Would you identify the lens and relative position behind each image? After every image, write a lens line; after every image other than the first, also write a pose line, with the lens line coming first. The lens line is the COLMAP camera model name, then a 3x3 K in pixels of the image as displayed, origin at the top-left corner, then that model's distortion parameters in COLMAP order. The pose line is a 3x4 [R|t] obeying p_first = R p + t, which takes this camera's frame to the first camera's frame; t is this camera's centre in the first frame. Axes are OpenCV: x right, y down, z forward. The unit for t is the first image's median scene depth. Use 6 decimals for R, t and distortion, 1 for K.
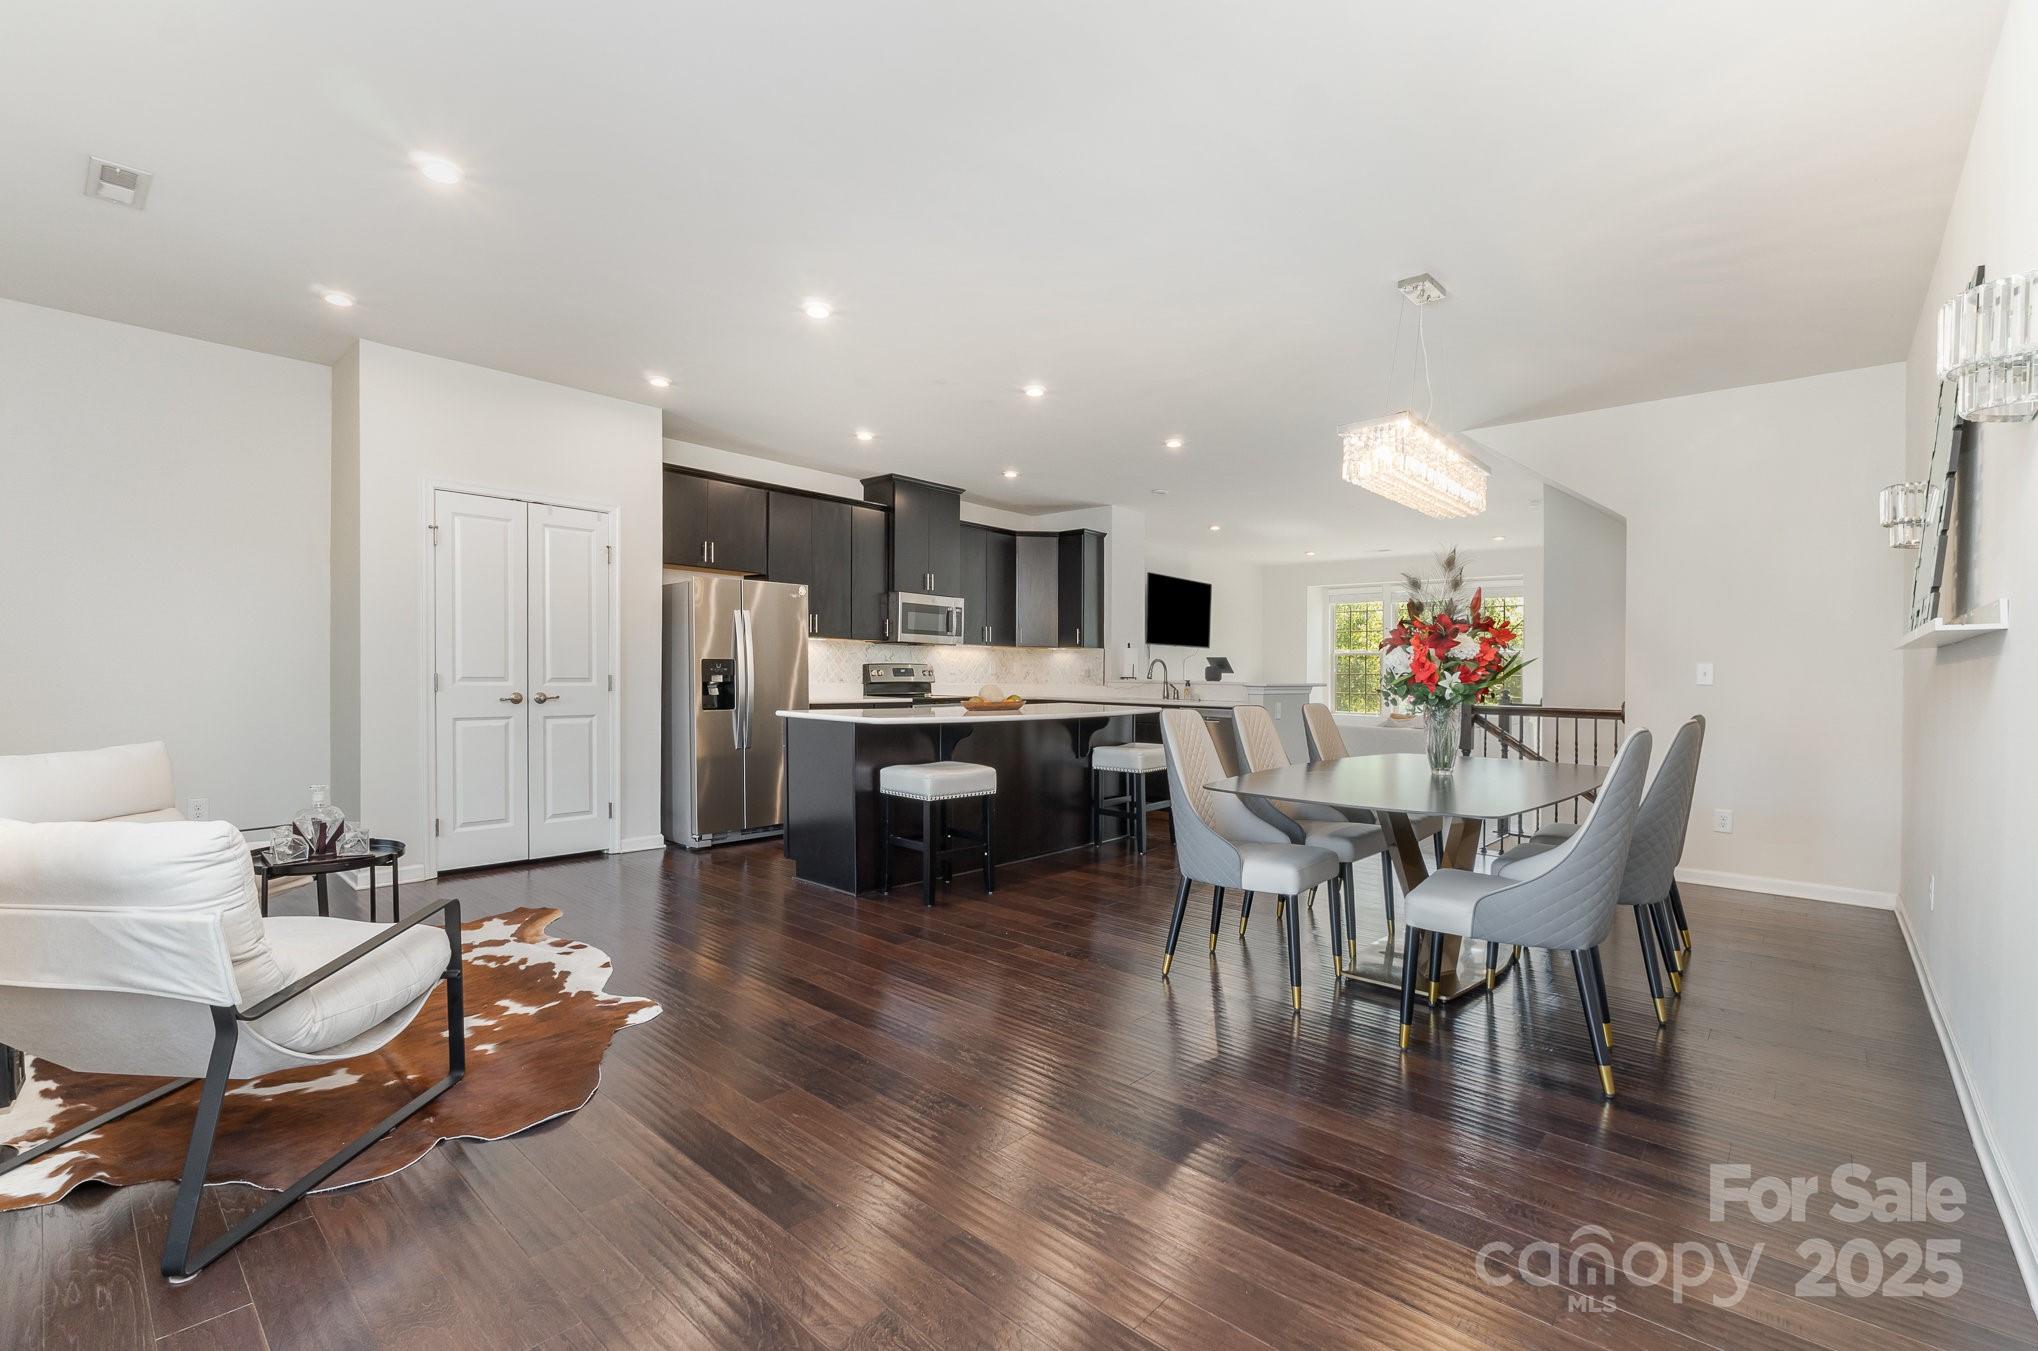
lens RADIAL K [[875.4, 0, 1028.6], [0, 875.4, 739.3], [0, 0, 1]] dist [0.000807, 0.000015]
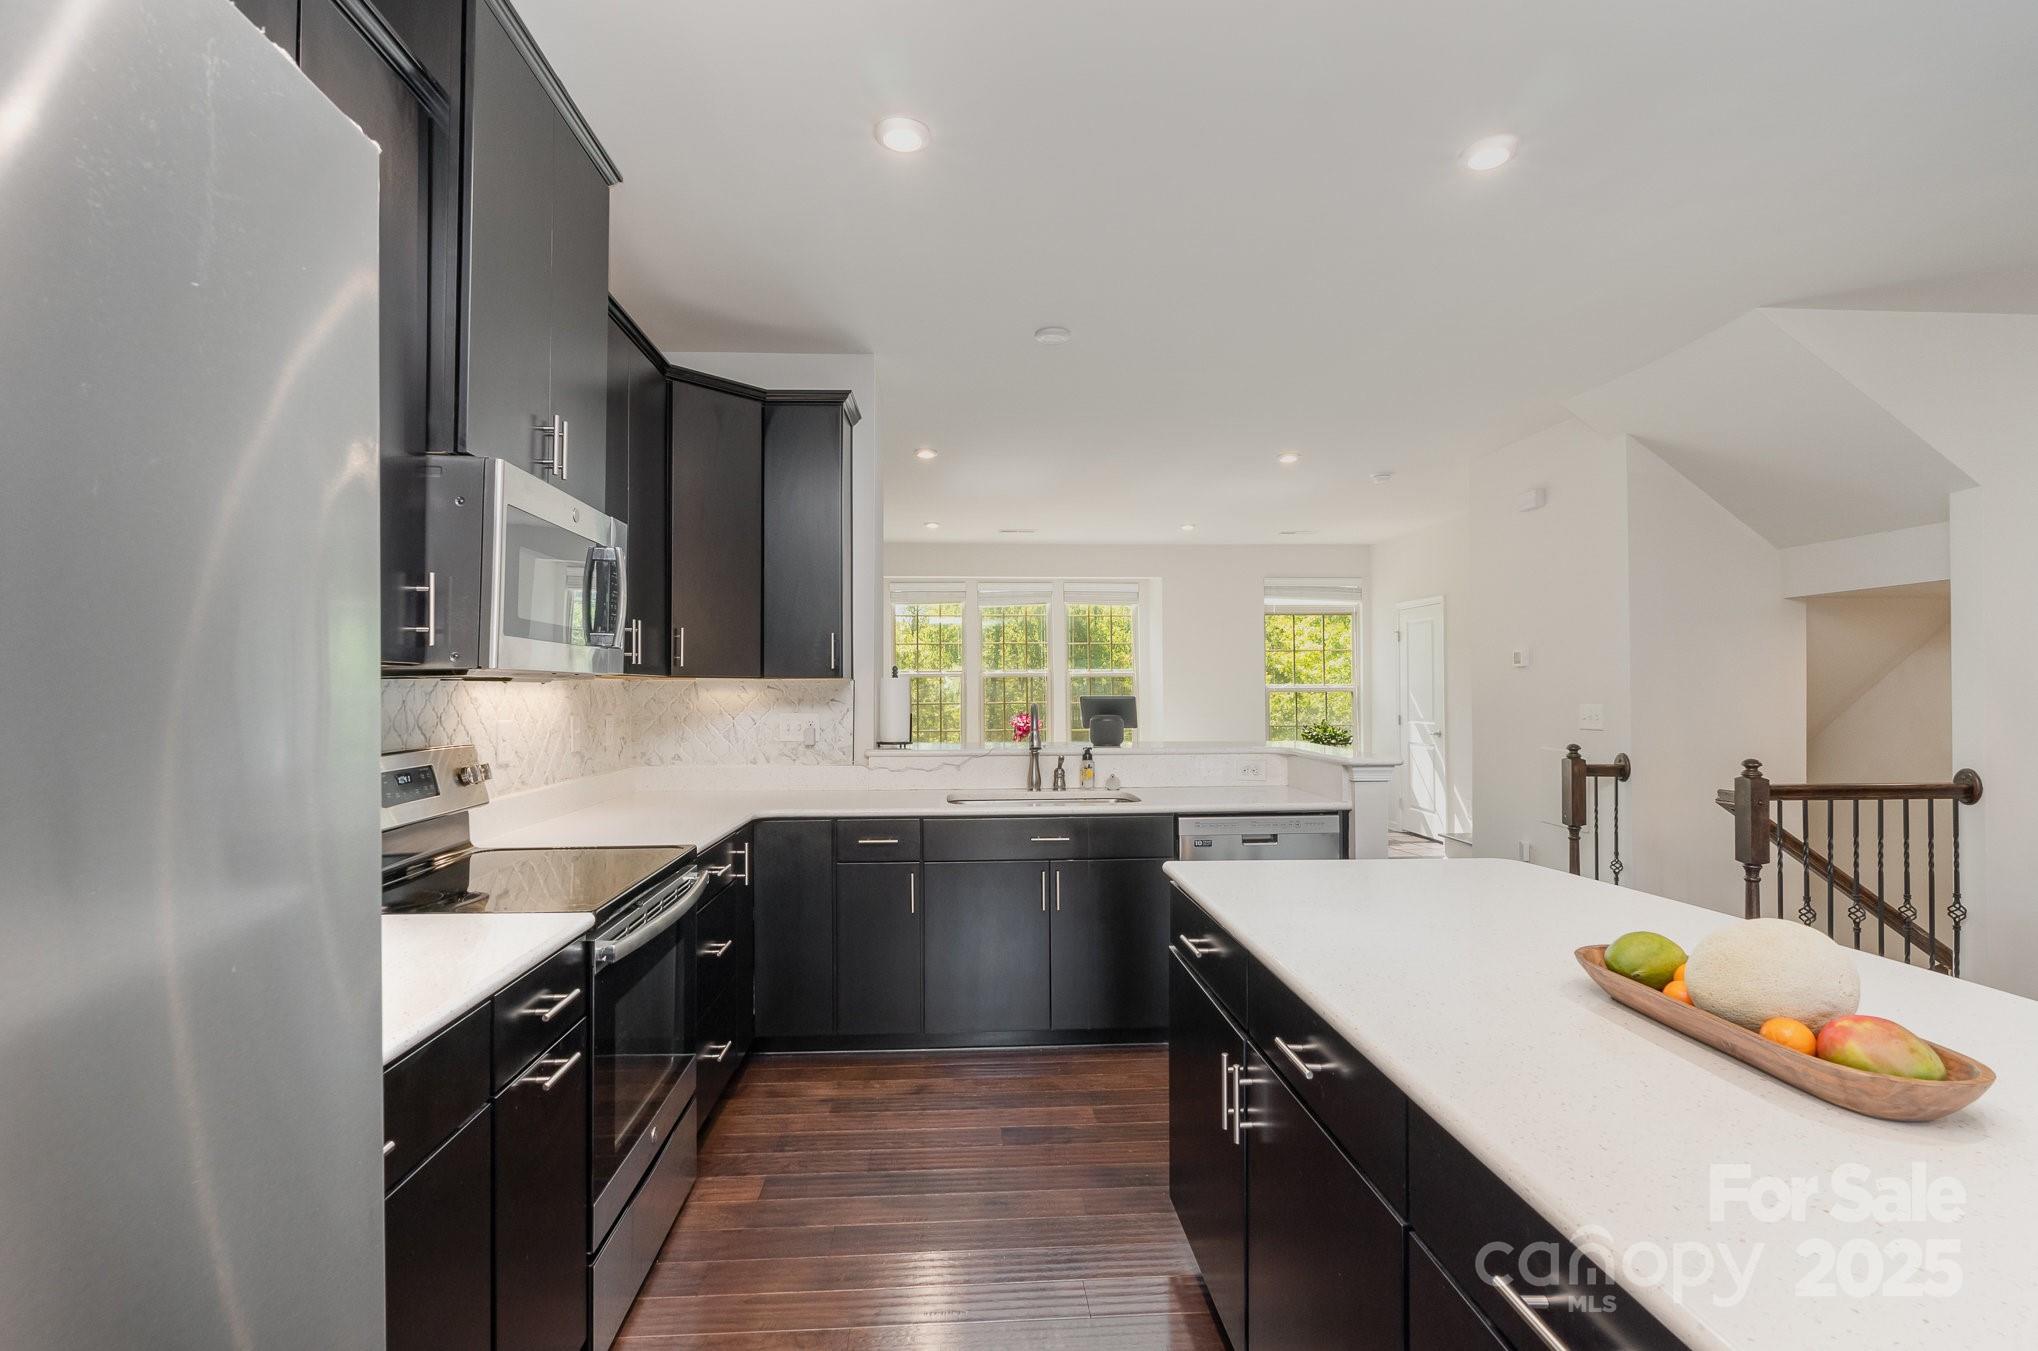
lens RADIAL K [[963.3, 0, 995.8], [0, 963.3, 681.7], [0, 0, 1]] dist [-0.001552, -0.000136]
pose [[0.719399, -0.009359, 0.694534, -0.228792], [0.064244, 0.996520, -0.053117, -0.086002], [-0.691619, 0.082832, 0.717497, 0.721276]]
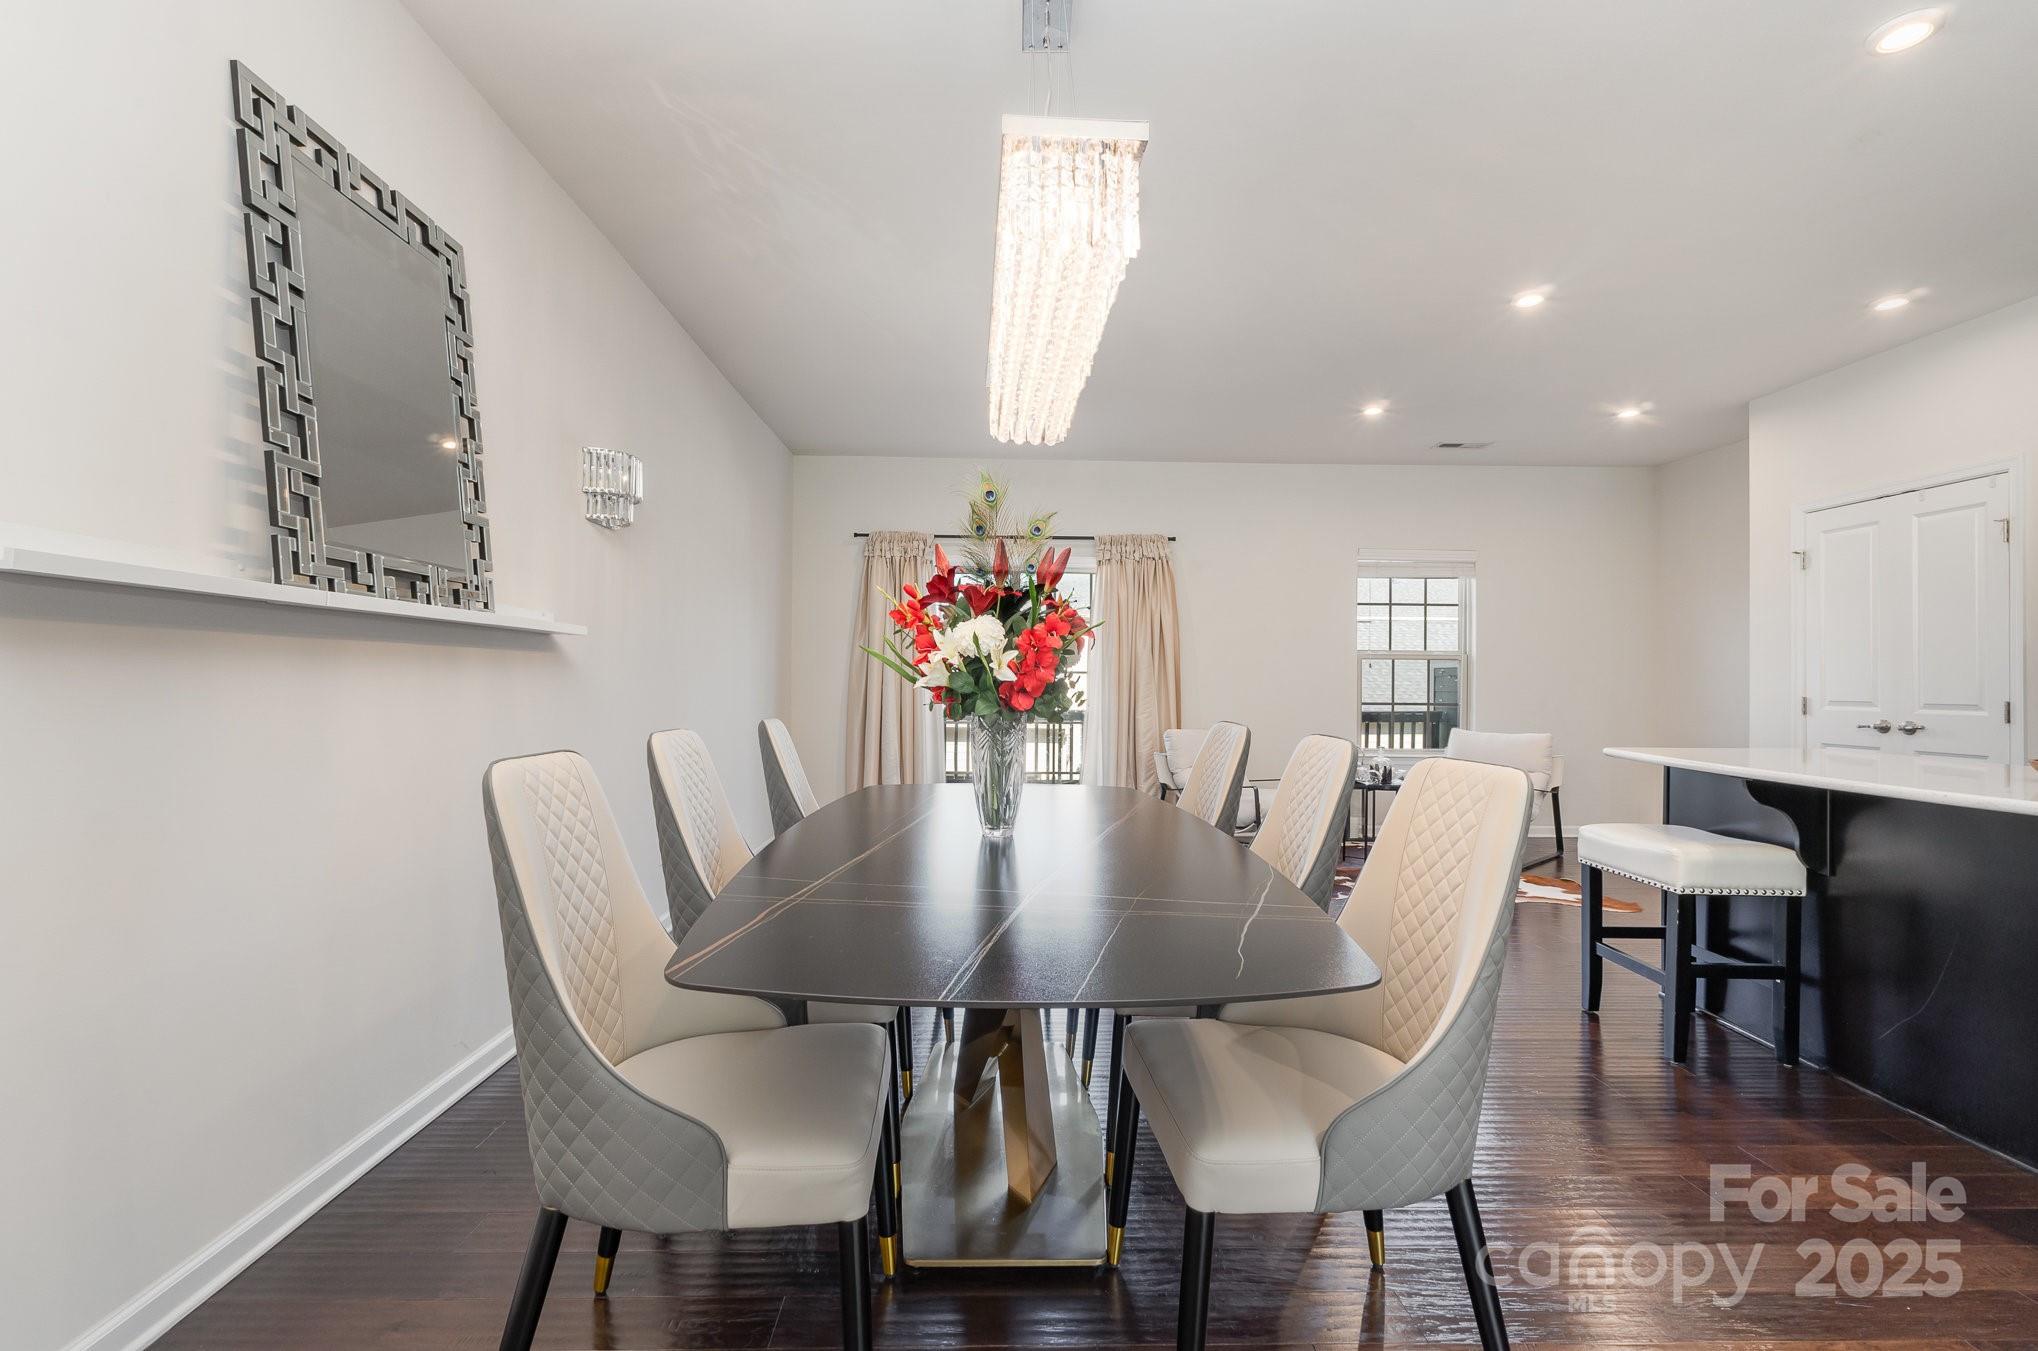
lens RADIAL K [[872.6, 0, 1003.4], [0, 872.6, 674.3], [0, 0, 1]] dist [0.003631, 0.000200]
pose [[-0.724279, -0.025547, -0.689033, 0.421290], [-0.073234, 0.996511, 0.040032, -0.046435], [0.685607, 0.079455, -0.723623, 0.691578]]
